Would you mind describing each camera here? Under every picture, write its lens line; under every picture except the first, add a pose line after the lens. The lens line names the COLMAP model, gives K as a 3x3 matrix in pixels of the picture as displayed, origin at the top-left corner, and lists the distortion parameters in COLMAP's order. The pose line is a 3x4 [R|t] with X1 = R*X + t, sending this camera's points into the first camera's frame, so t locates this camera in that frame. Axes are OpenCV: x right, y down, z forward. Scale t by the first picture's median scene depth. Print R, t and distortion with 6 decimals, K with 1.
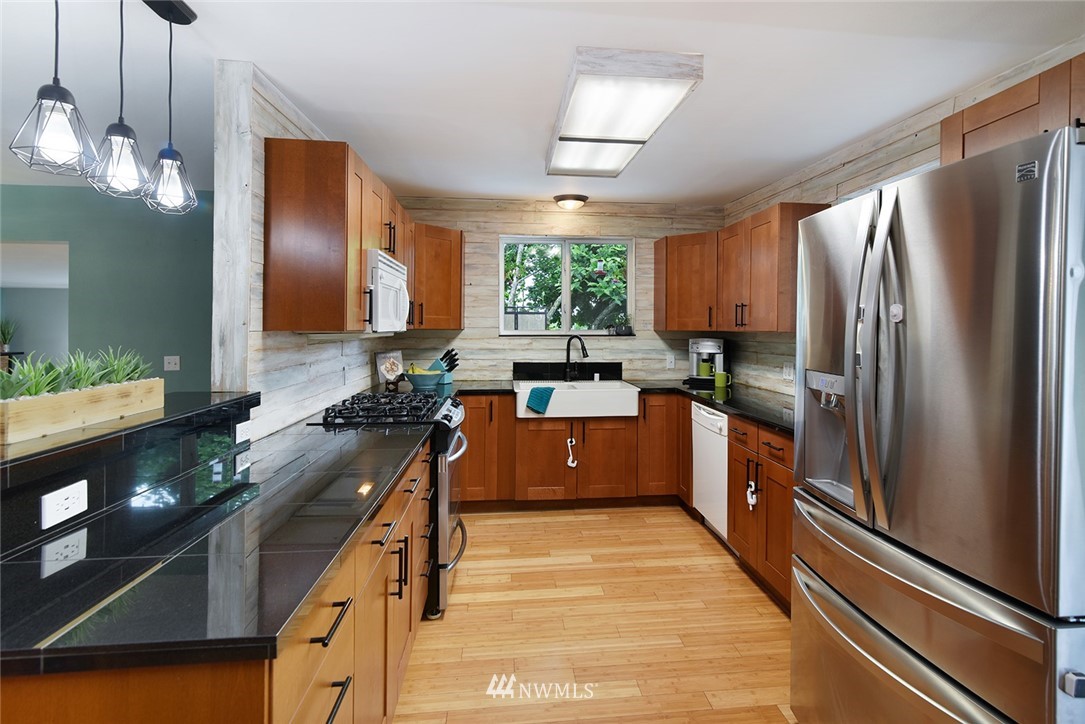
lens RADIAL K [[495.4, 0, 542.5], [0, 495.4, 362.0], [0, 0, 1]] dist [0.000418, 0.000115]
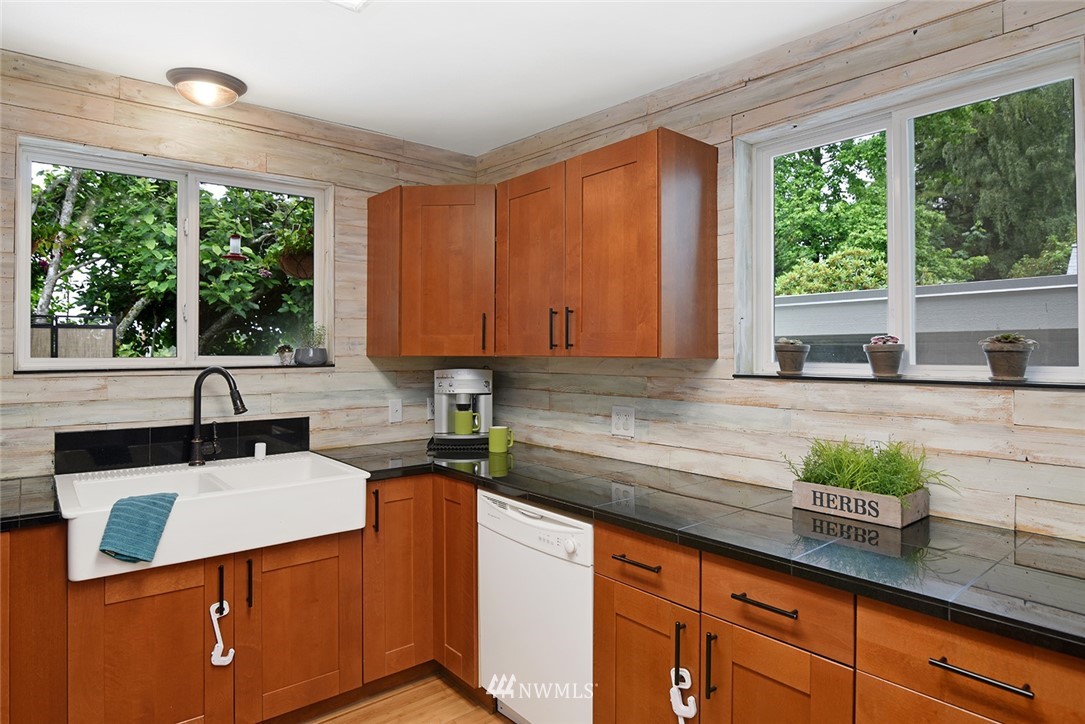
lens RADIAL K [[636.9, 0, 542.1], [0, 636.9, 347.3], [0, 0, 1]] dist [-0.031124, 0.000739]
pose [[0.818994, -0.000393, 0.573802, -0.025864], [0.042726, 0.997265, -0.060301, -0.024127], [-0.572209, 0.073903, 0.816771, 0.332458]]
